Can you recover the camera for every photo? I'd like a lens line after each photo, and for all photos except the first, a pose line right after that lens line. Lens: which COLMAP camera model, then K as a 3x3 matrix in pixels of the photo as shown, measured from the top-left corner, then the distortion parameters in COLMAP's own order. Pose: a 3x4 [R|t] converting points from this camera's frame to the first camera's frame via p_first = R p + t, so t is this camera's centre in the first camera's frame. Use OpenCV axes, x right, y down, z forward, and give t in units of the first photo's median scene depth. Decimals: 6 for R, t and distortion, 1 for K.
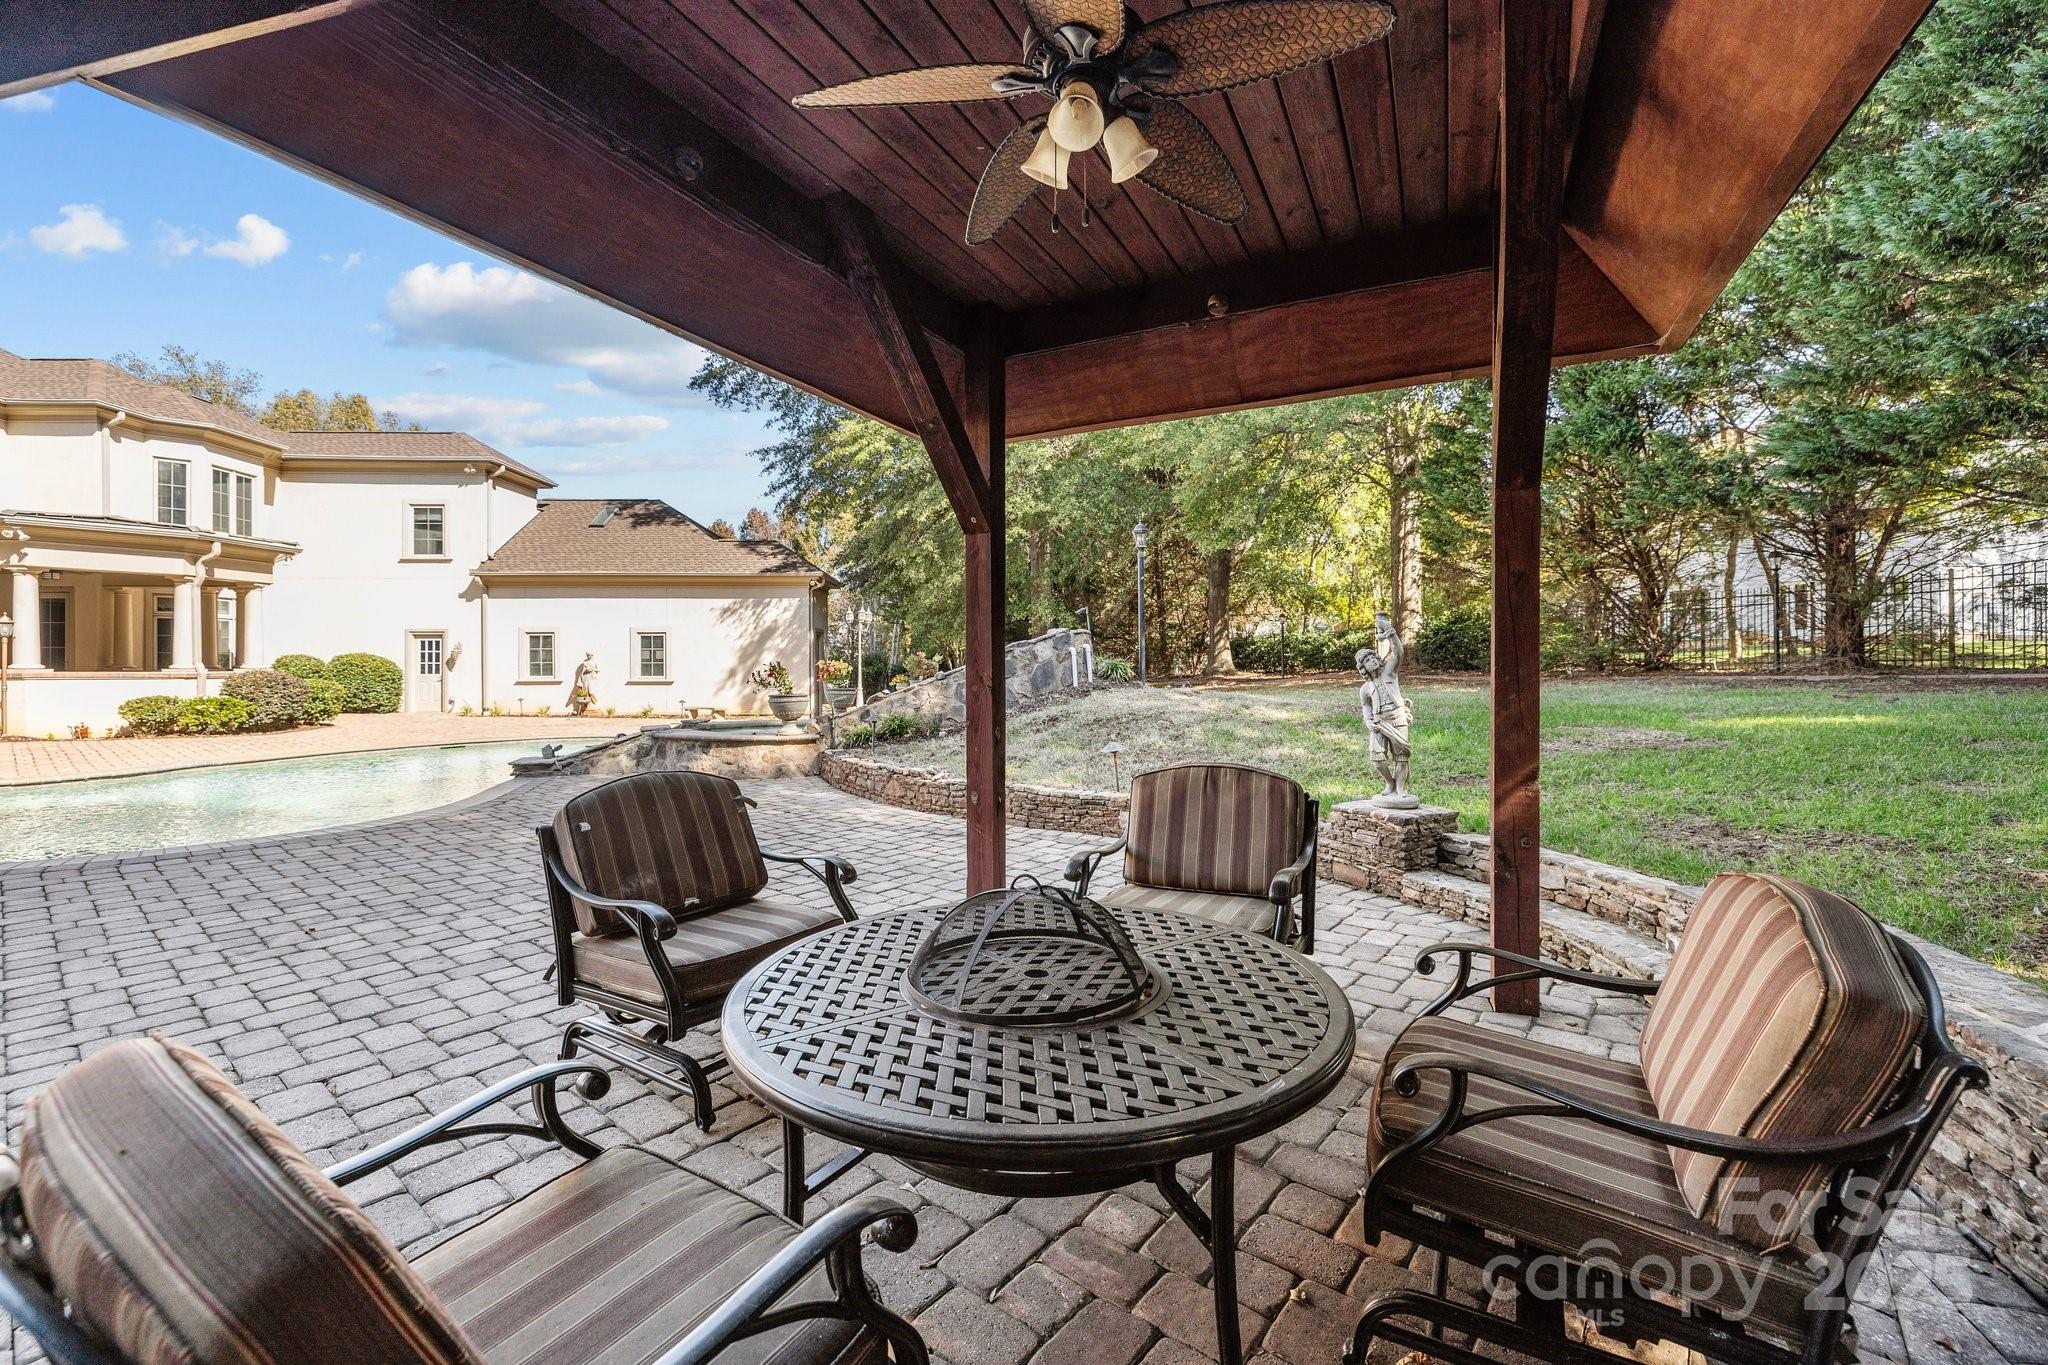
lens RADIAL K [[866.5, 0, 1020.2], [0, 866.5, 673.8], [0, 0, 1]] dist [0.002495, 0.000273]
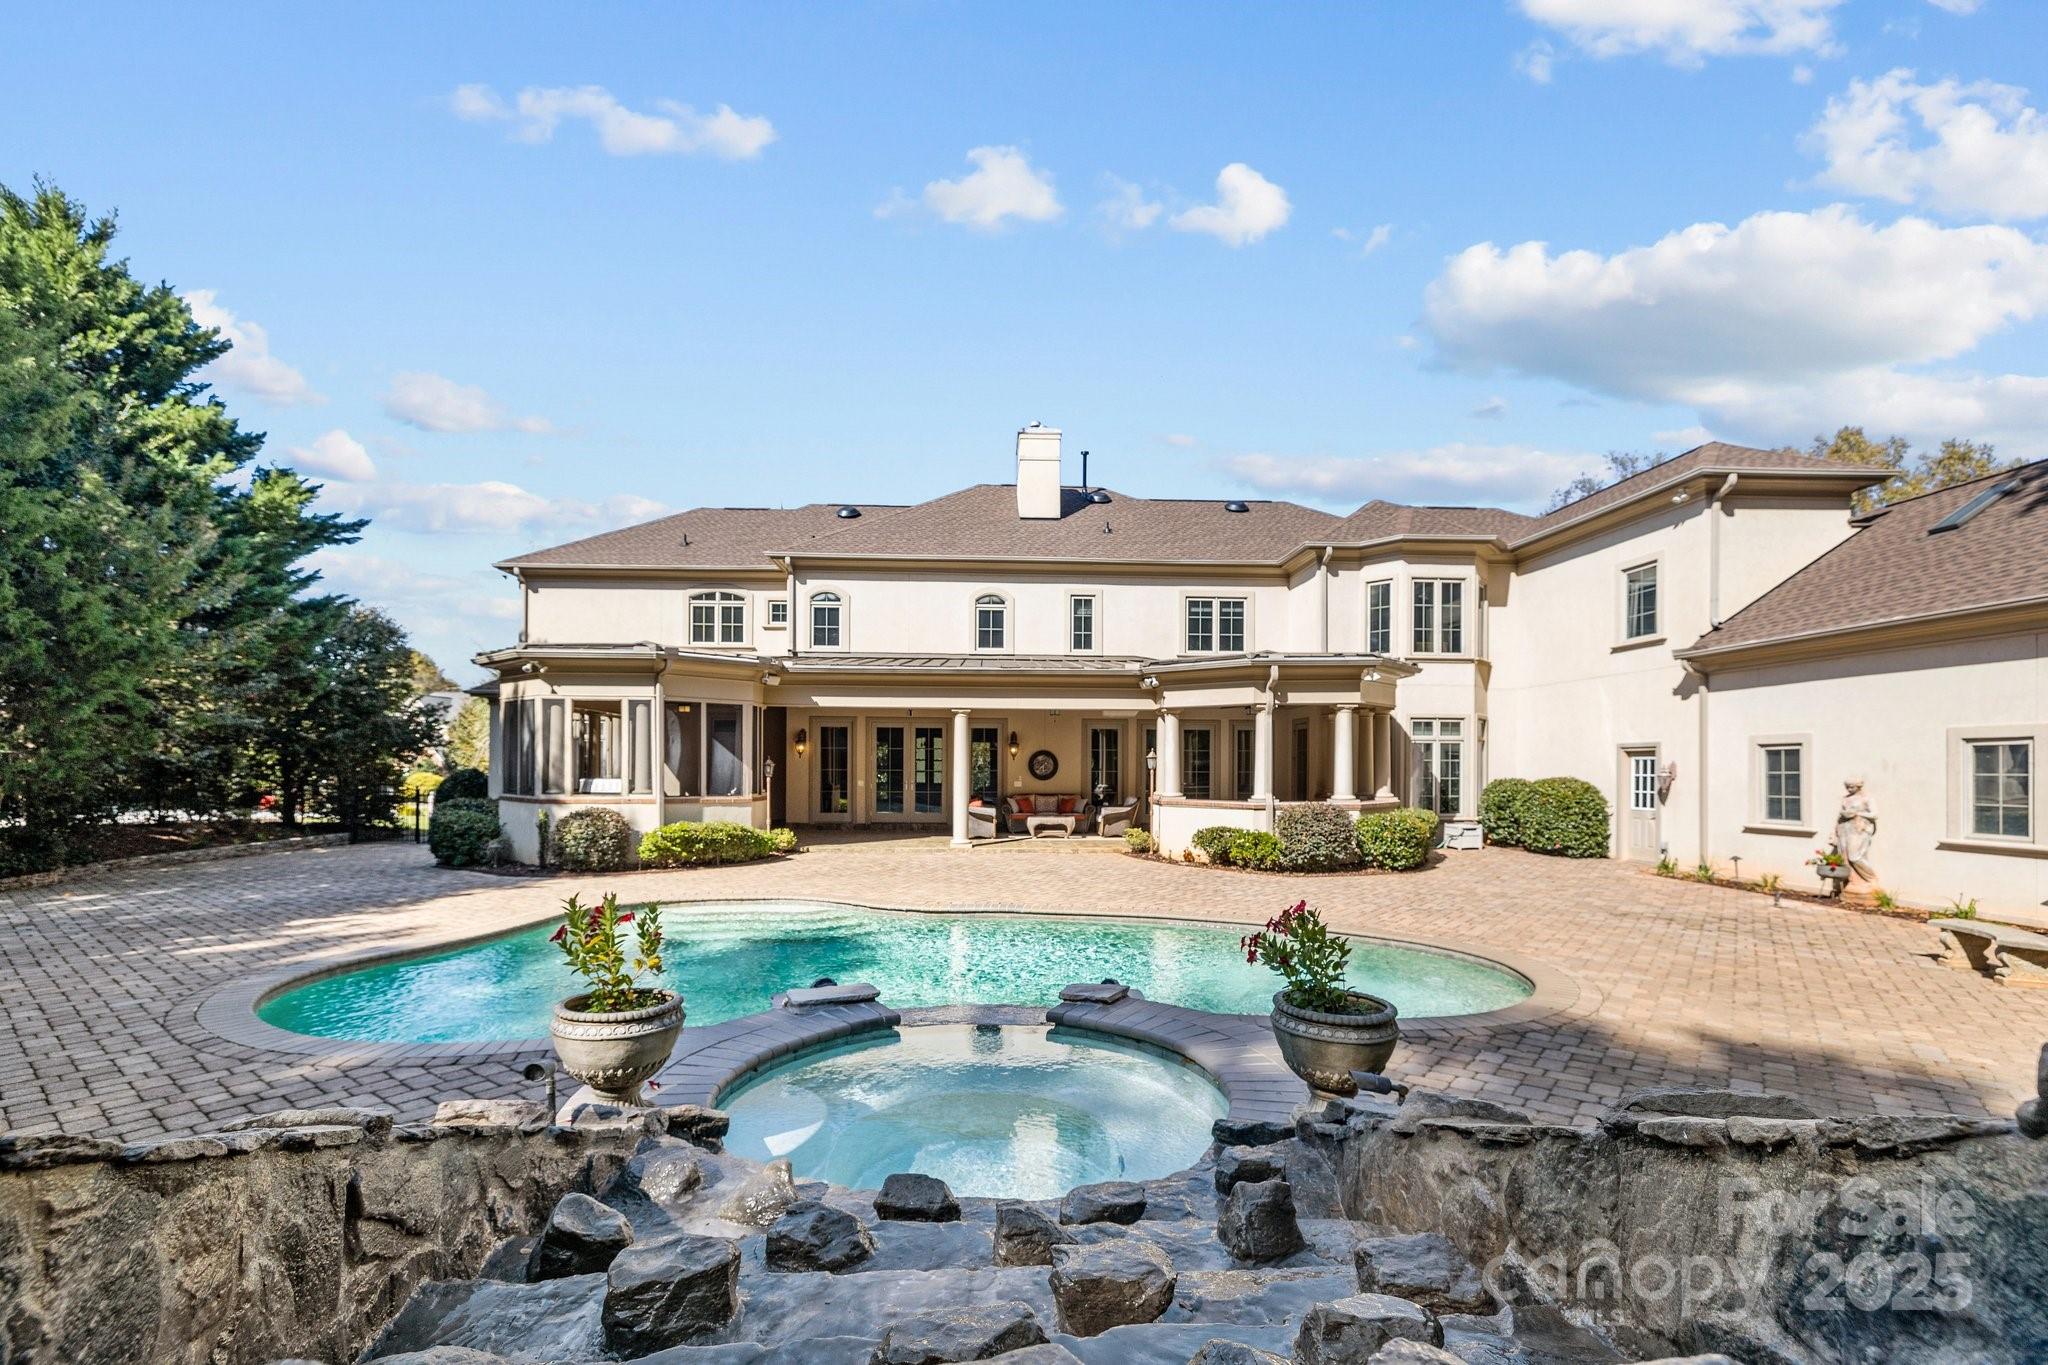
lens RADIAL K [[898.2, 0, 1023.4], [0, 898.2, 773.8], [0, 0, 1]] dist [-0.002772, 0.000017]
pose [[0.026950, 0.007521, -0.999608, 0.025584], [-0.011466, 0.999908, 0.007214, -0.026891], [0.999571, 0.011267, 0.027034, 0.487257]]
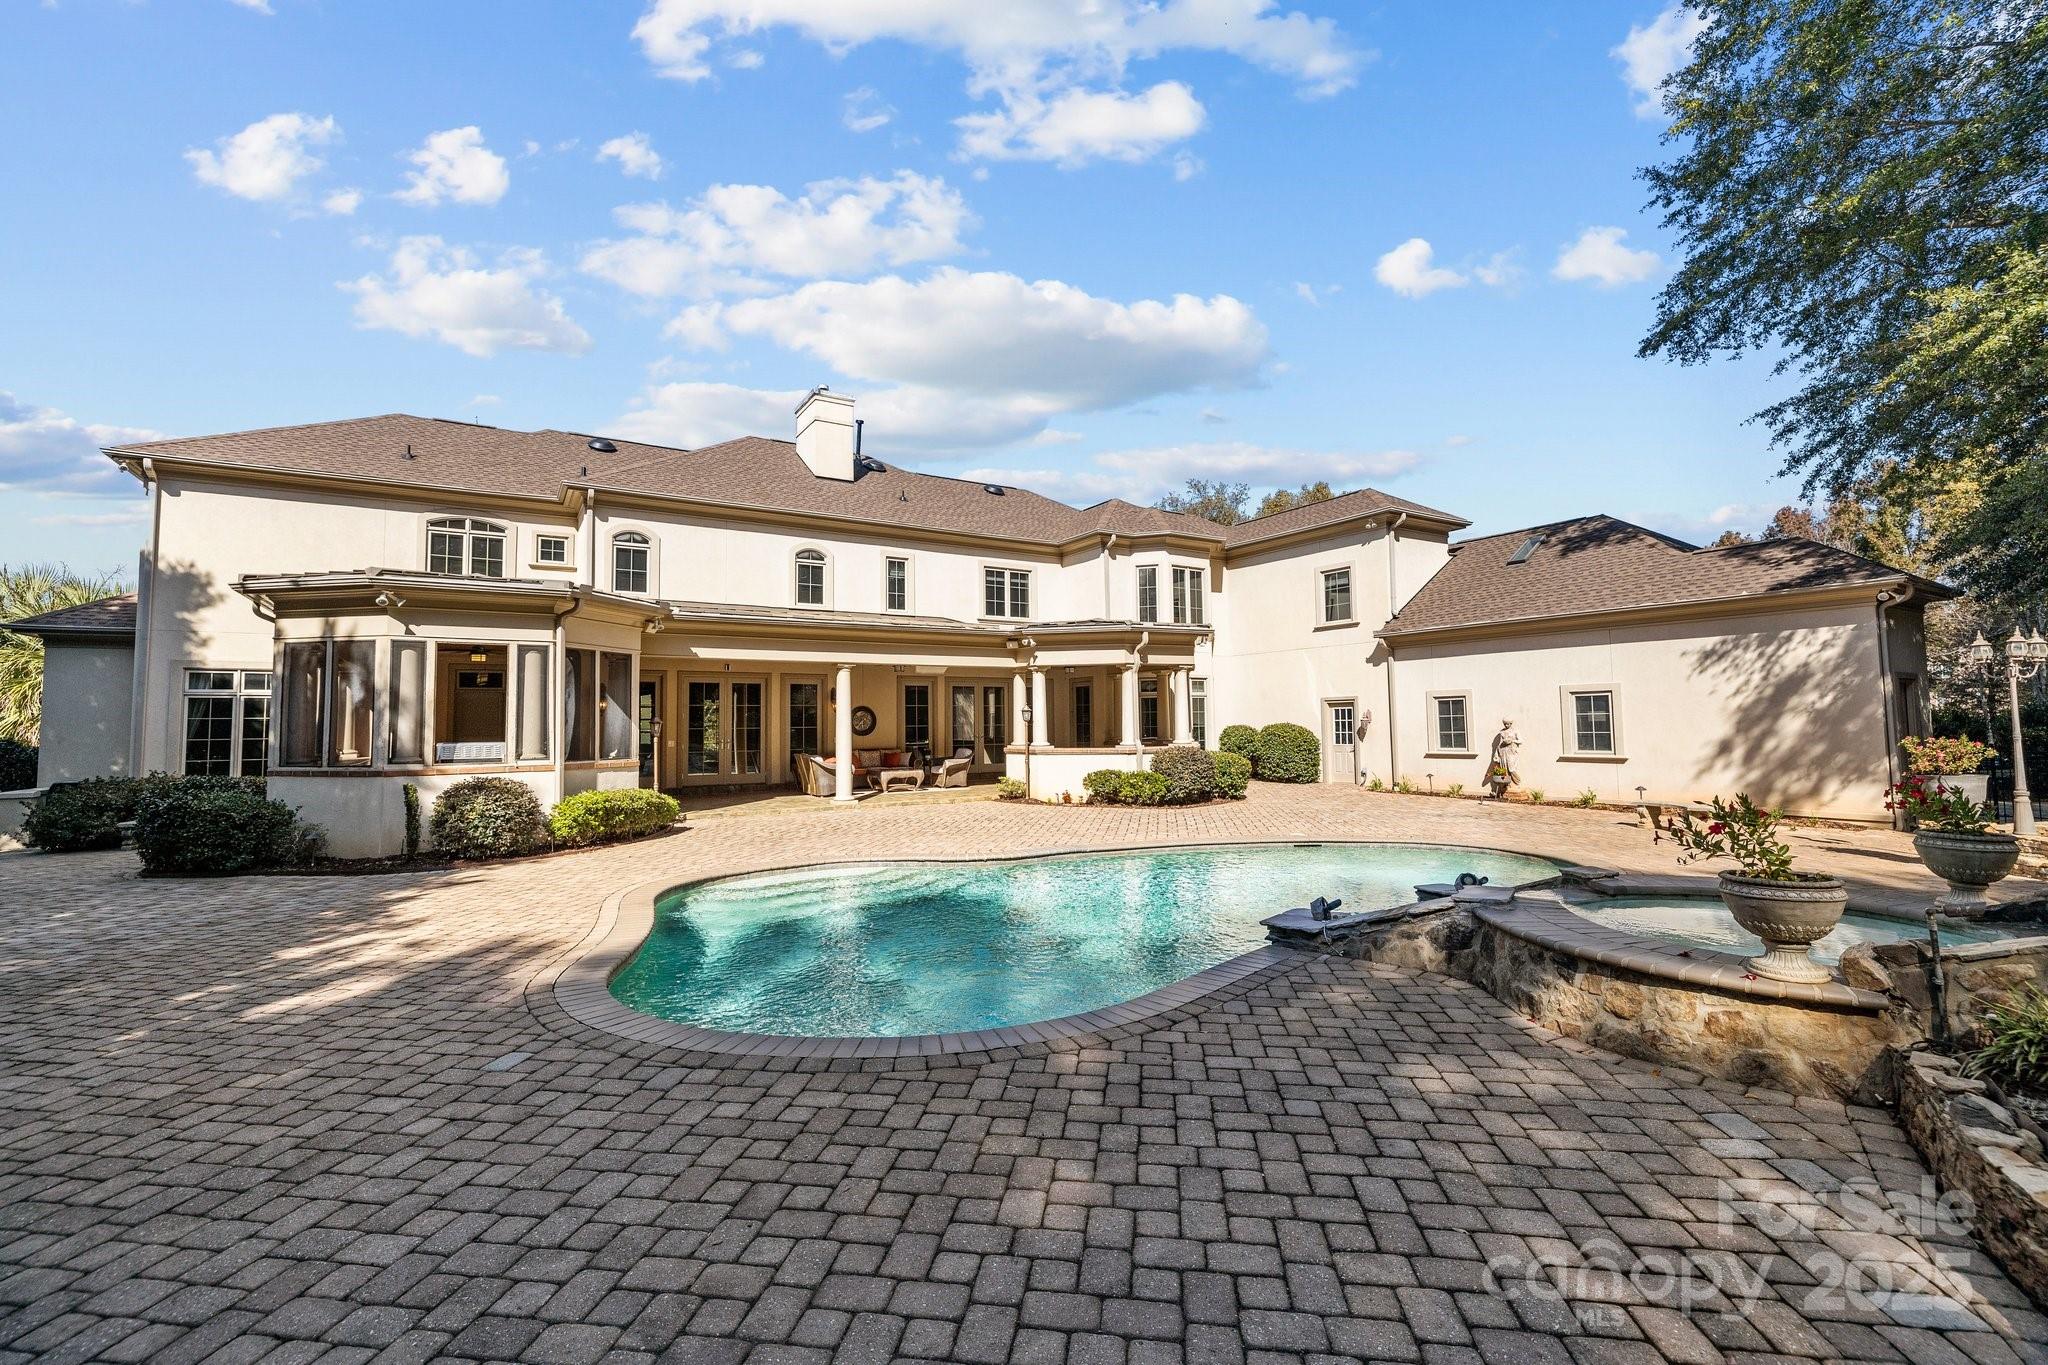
lens RADIAL K [[866.5, 0, 1020.2], [0, 866.5, 673.8], [0, 0, 1]] dist [0.002495, 0.000273]
pose [[0.513196, -0.057341, -0.856354, -0.039625], [0.007890, 0.998039, -0.062100, -0.020743], [0.858235, 0.025113, 0.512642, 0.202360]]
